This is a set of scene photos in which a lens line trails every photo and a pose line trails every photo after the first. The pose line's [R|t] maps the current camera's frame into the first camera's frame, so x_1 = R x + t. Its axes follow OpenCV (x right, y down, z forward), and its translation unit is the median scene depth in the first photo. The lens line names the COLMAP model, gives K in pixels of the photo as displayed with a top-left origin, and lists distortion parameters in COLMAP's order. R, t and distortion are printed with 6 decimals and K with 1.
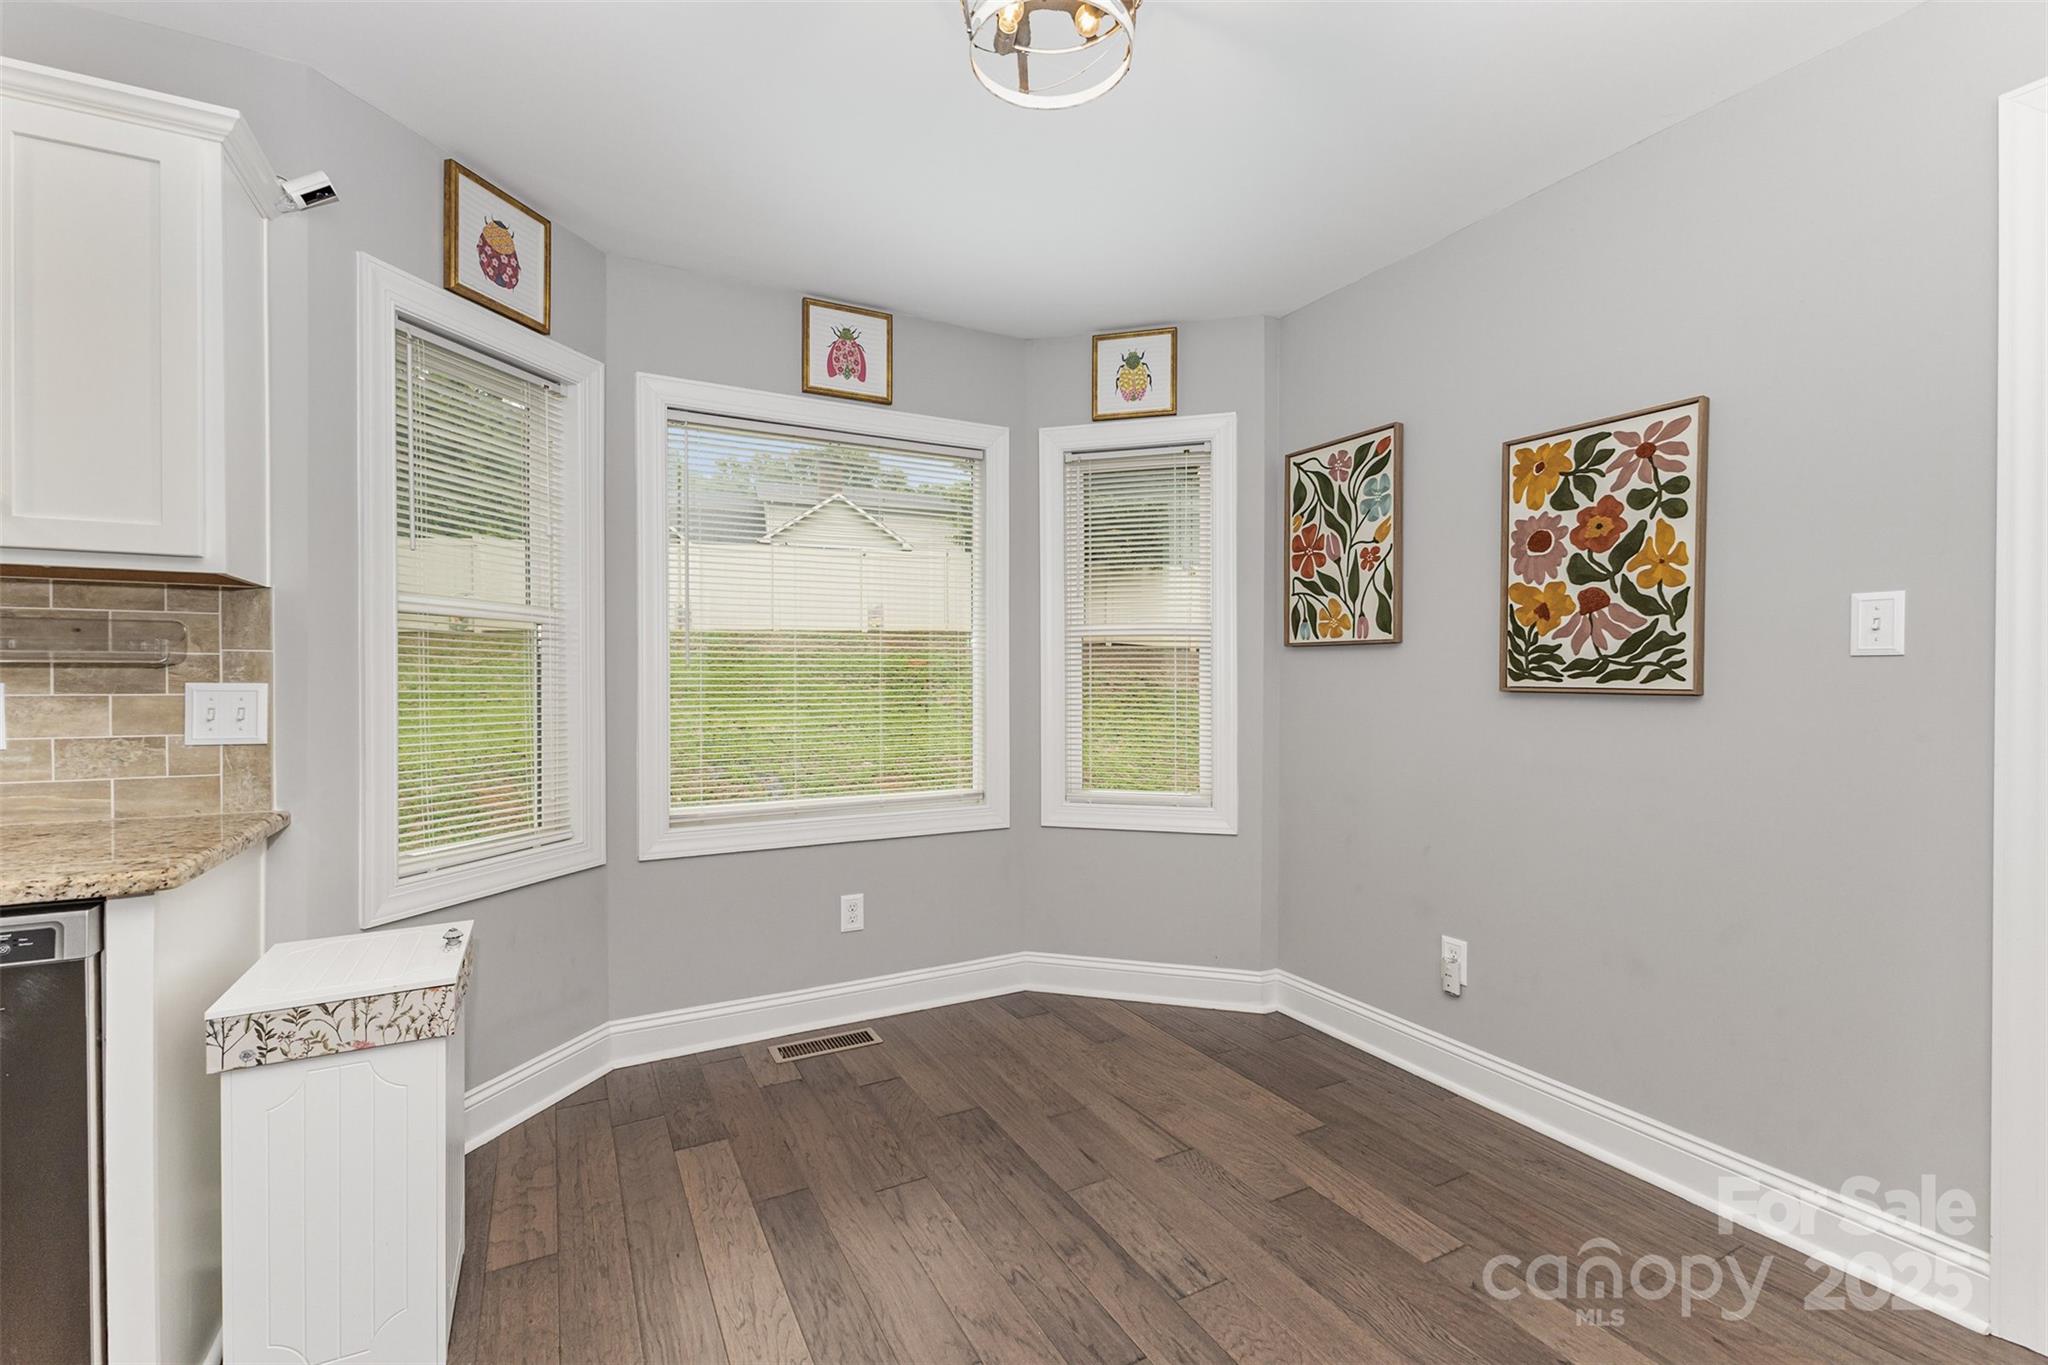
lens RADIAL K [[888.9, 0, 1036.5], [0, 888.9, 685.6], [0, 0, 1]] dist [0.008627, -0.002446]
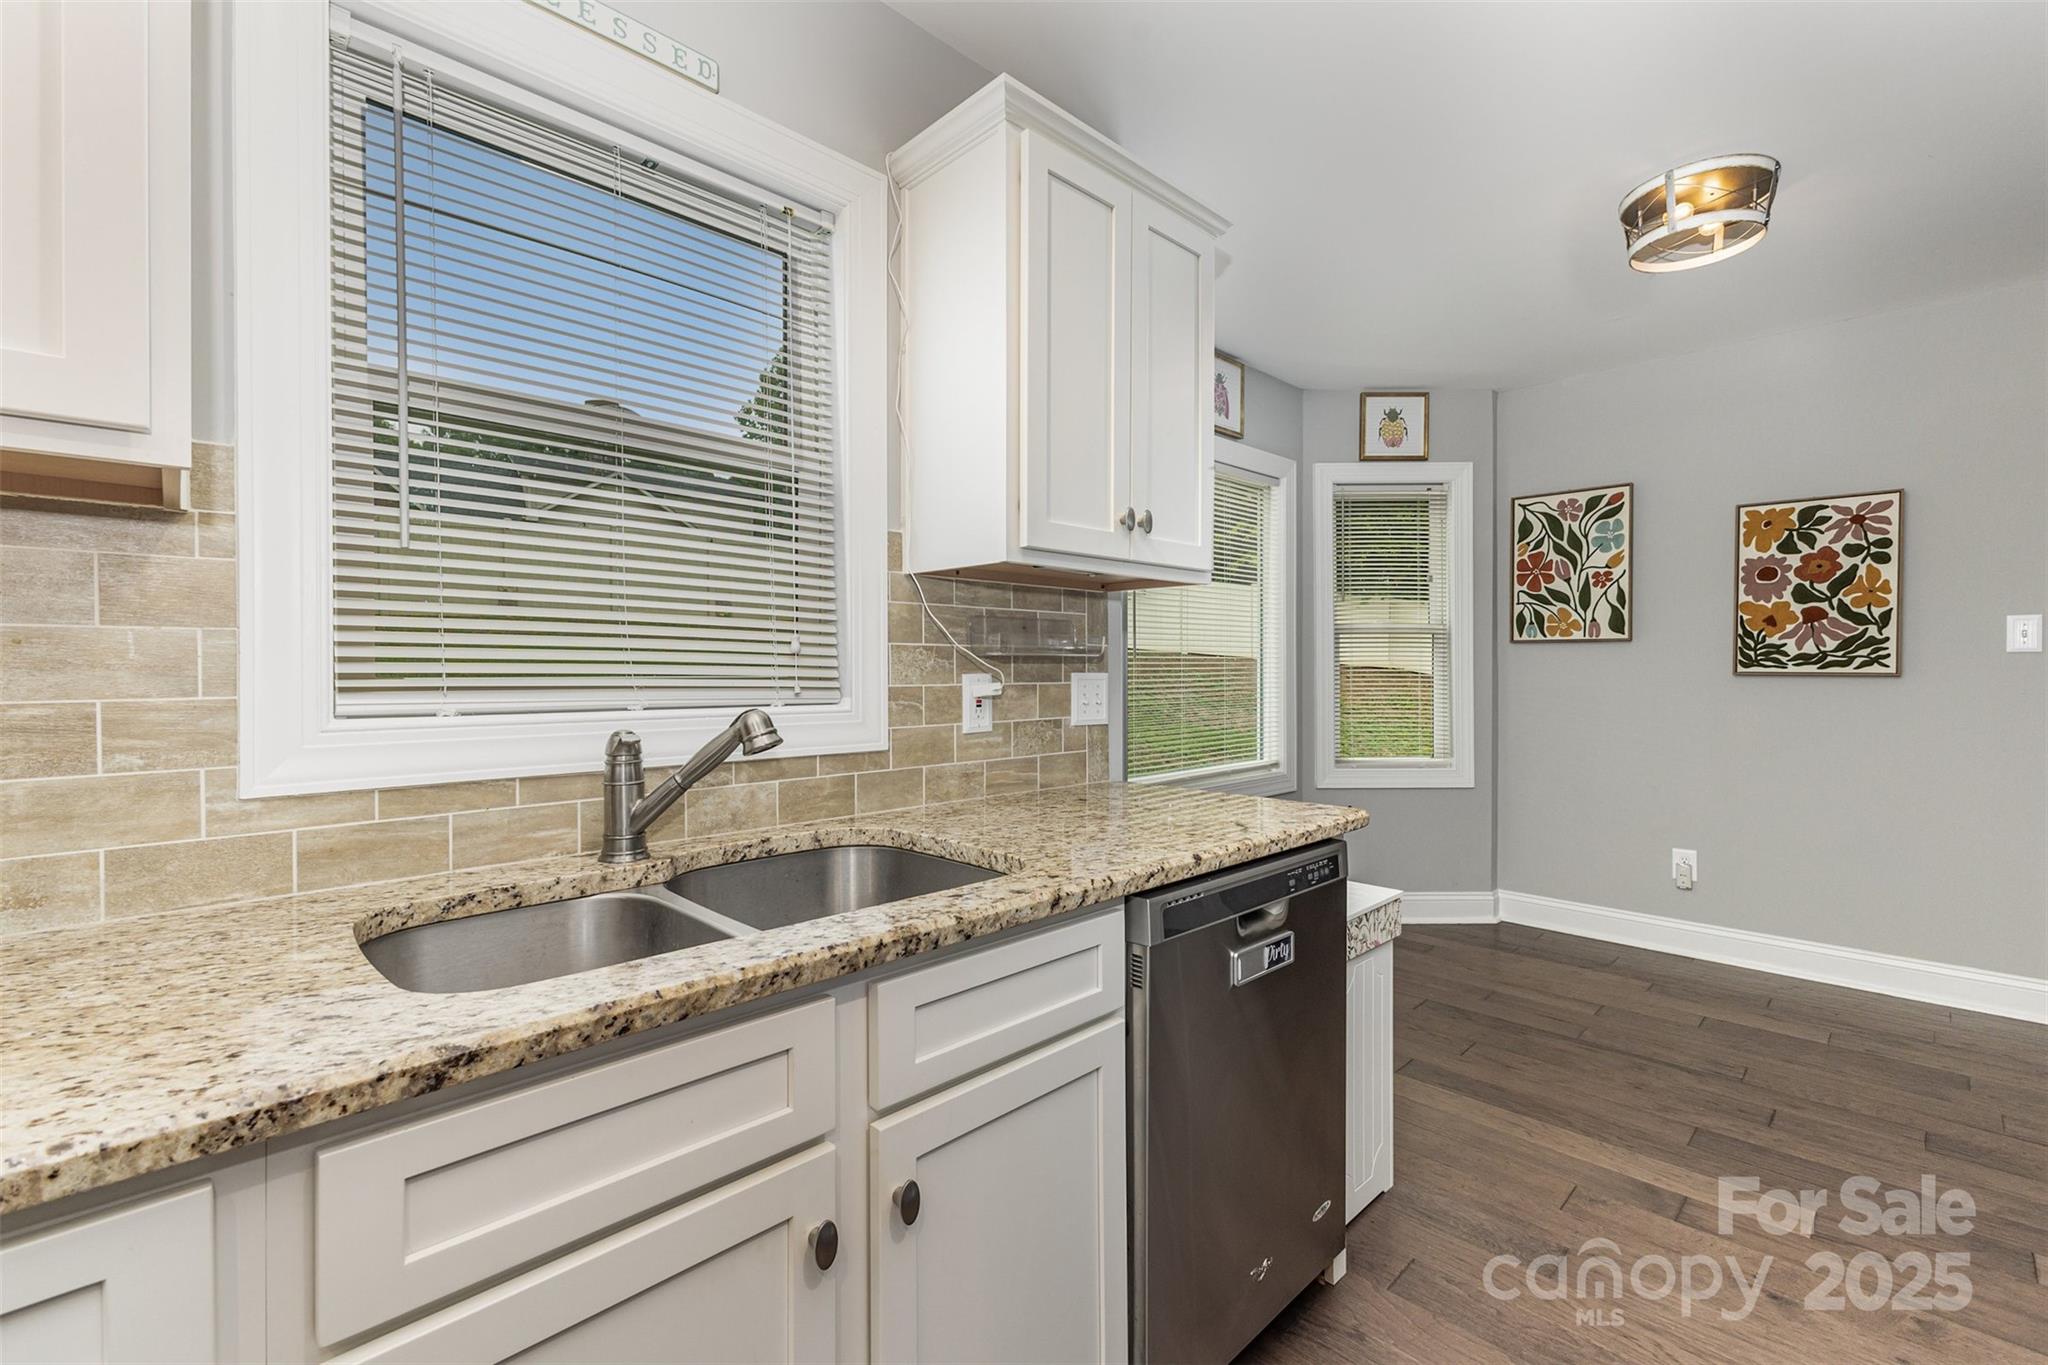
lens RADIAL K [[888.9, 0, 1021.3], [0, 888.9, 672.3], [0, 0, 1]] dist [0.008627, -0.002446]
pose [[0.961102, -0.005106, 0.276147, -1.065426], [0.006769, 0.999964, -0.005068, 0.001134], [-0.276111, 0.006740, 0.961102, -0.087298]]
